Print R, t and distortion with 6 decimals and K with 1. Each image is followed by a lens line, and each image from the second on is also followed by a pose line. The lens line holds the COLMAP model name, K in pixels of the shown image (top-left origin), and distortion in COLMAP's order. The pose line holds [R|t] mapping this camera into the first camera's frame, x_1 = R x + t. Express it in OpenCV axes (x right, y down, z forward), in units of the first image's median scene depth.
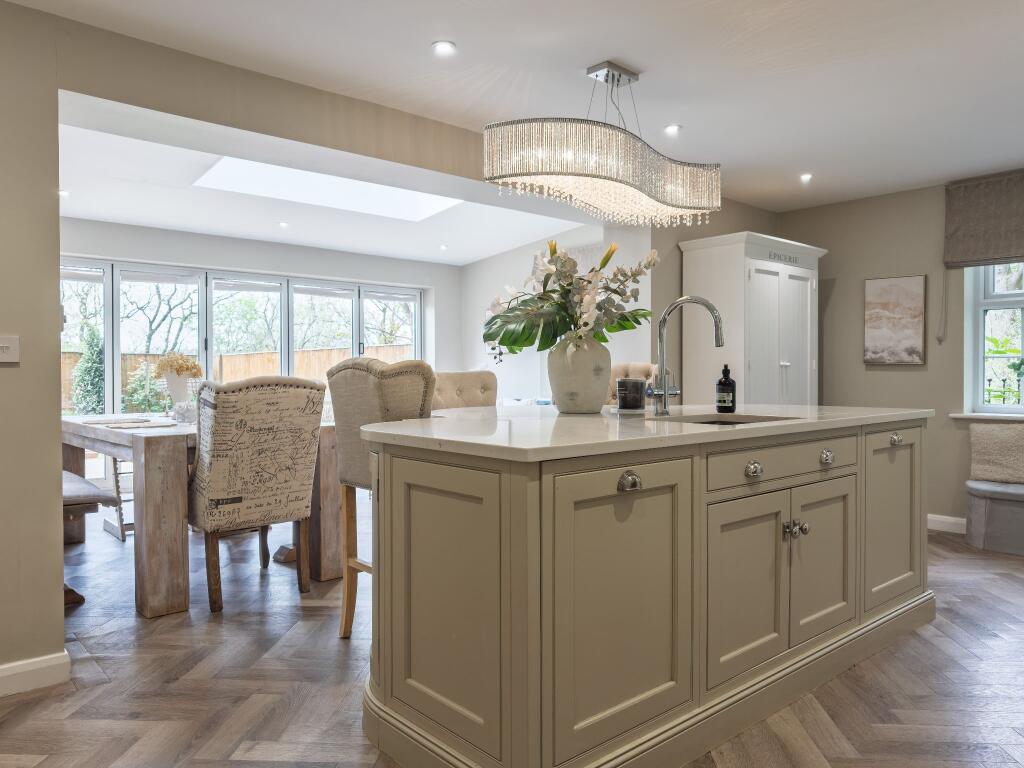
lens RADIAL K [[749.0, 0, 514.0], [0, 749.0, 384.1], [0, 0, 1]] dist [-0.008085, -0.001921]
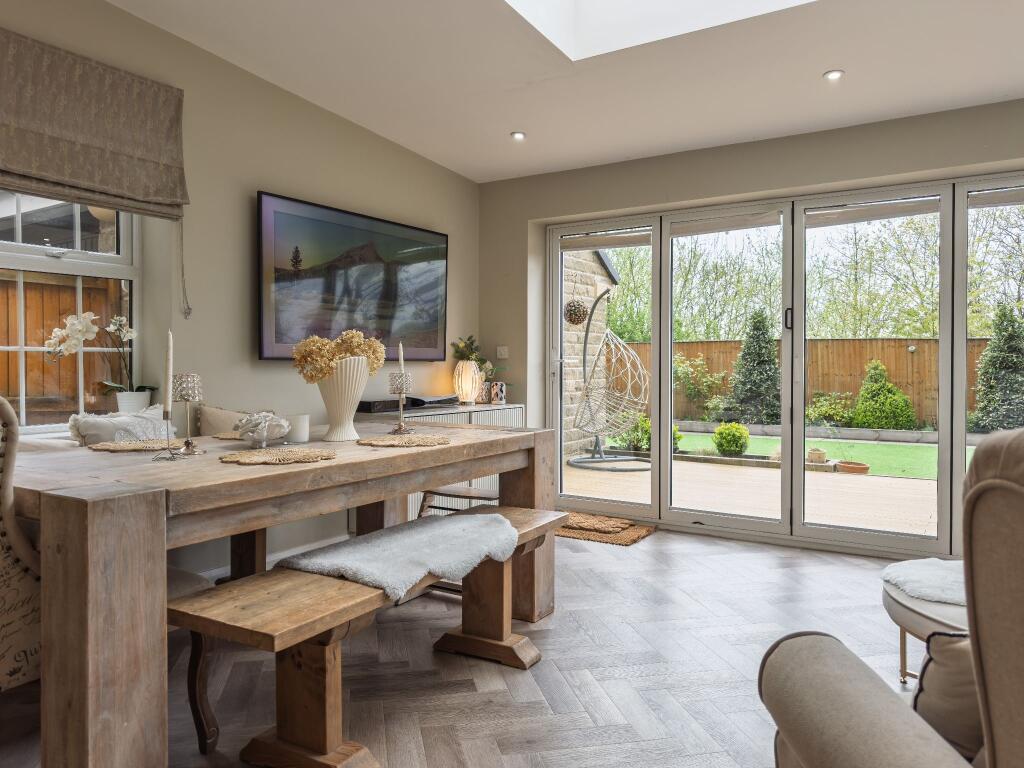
lens RADIAL K [[749.0, 0, 517.7], [0, 749.0, 375.7], [0, 0, 1]] dist [-0.008085, -0.001921]
pose [[0.261028, 0.015392, -0.965209, 0.253514], [-0.014773, 0.999819, 0.011948, -0.020648], [0.965218, 0.011140, 0.261208, 1.252299]]
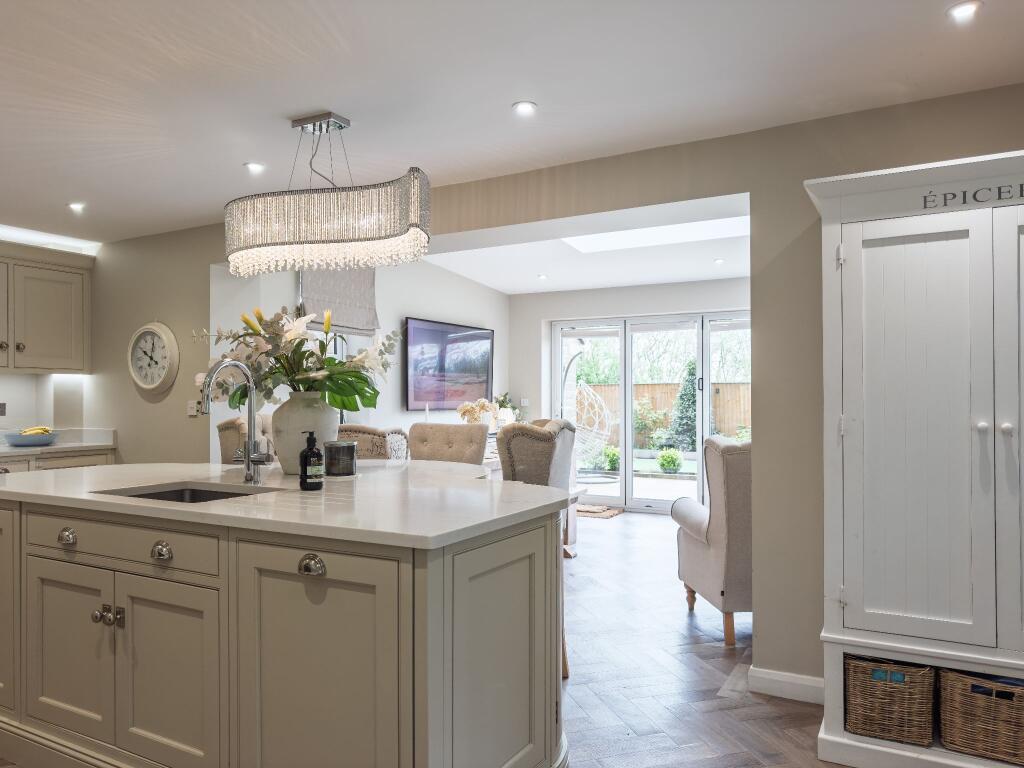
lens RADIAL K [[749.0, 0, 510.5], [0, 749.0, 391.4], [0, 0, 1]] dist [-0.008085, -0.001921]
pose [[0.320873, -0.005837, -0.947104, 0.995077], [-0.014278, 0.999838, -0.010999, -0.056558], [0.947015, 0.017052, 0.320738, 0.826725]]
